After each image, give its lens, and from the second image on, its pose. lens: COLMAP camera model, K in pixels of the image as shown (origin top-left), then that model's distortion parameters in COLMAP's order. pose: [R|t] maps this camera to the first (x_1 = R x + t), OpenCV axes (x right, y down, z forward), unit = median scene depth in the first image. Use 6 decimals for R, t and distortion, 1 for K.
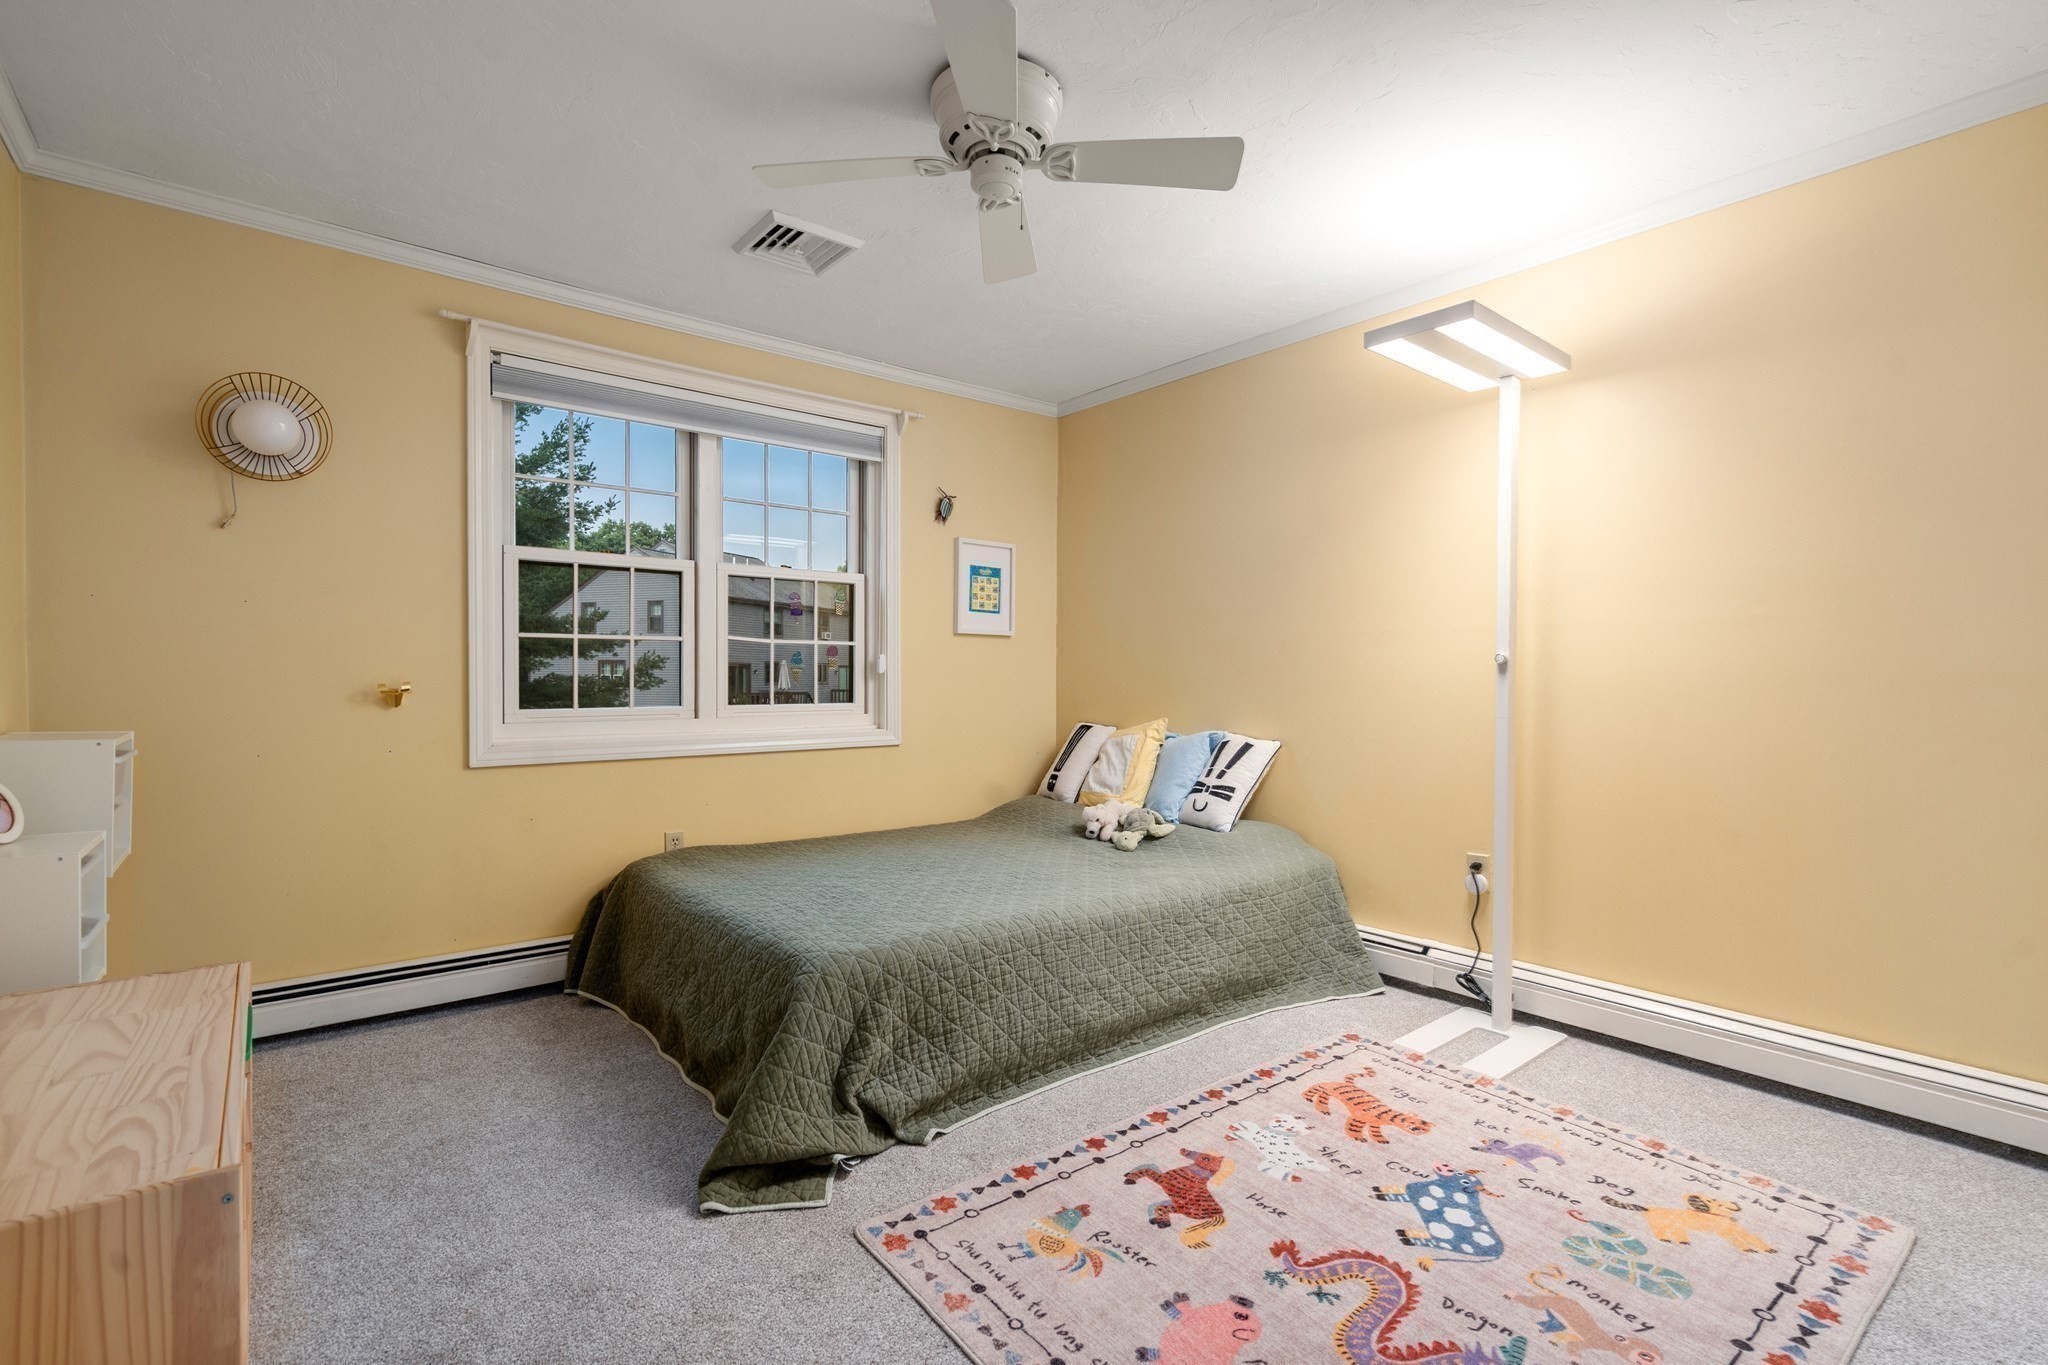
lens RADIAL K [[944.4, 0, 1031.3], [0, 944.4, 690.4], [0, 0, 1]] dist [0.003121, 0.000326]
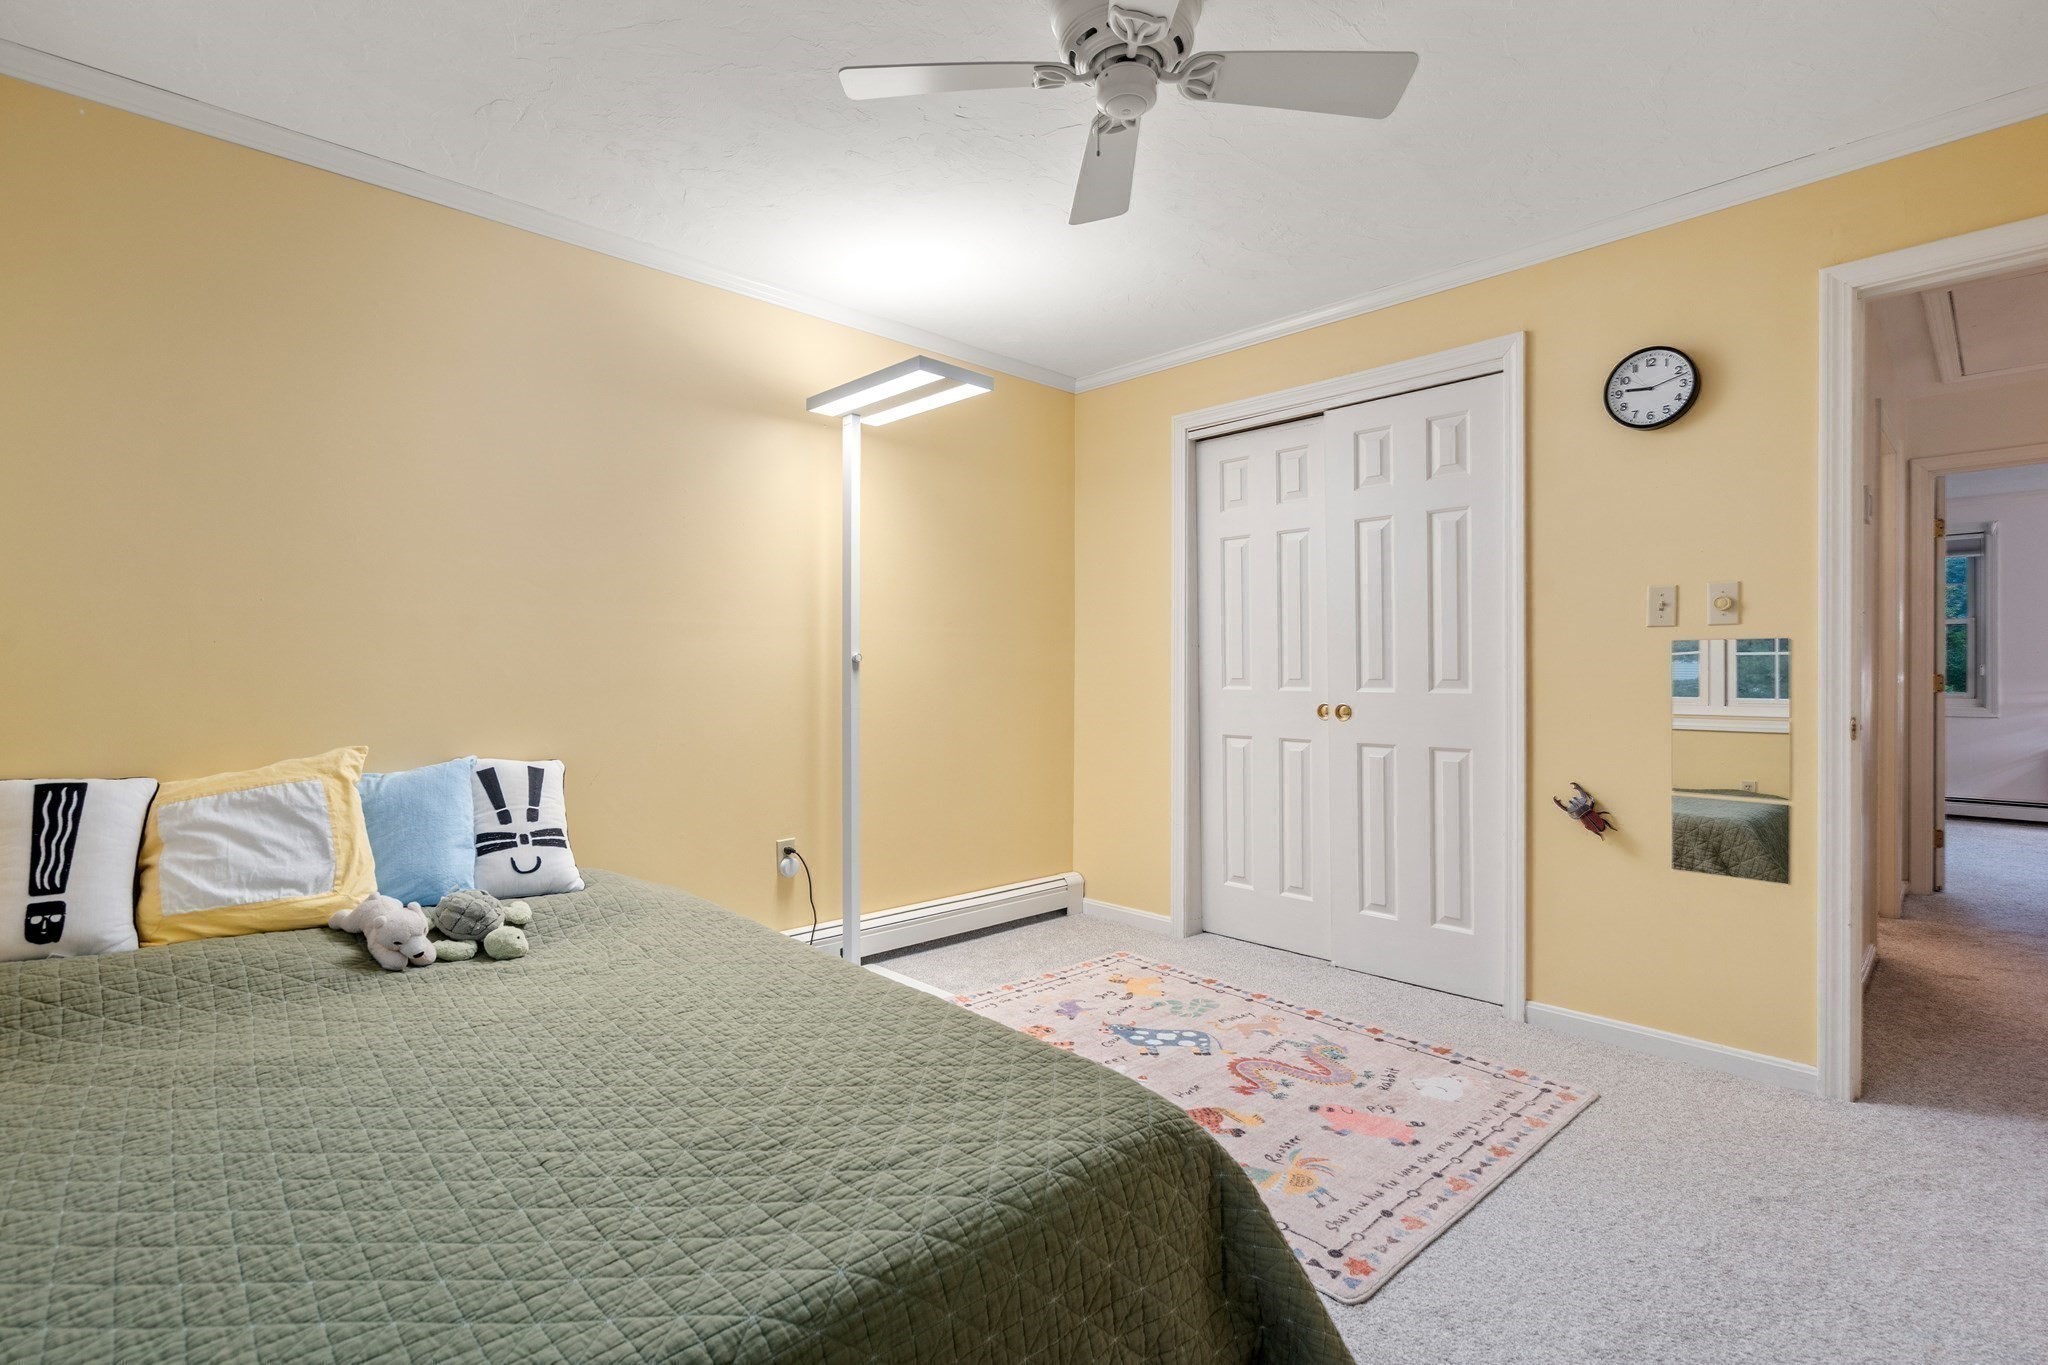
lens RADIAL K [[944.4, 0, 1029.9], [0, 944.4, 671.7], [0, 0, 1]] dist [0.003121, 0.000326]
pose [[-0.083490, 0.001162, 0.996508, -1.067401], [0.015672, 0.999877, 0.000147, -0.022086], [-0.996385, 0.015630, -0.083498, 1.401800]]
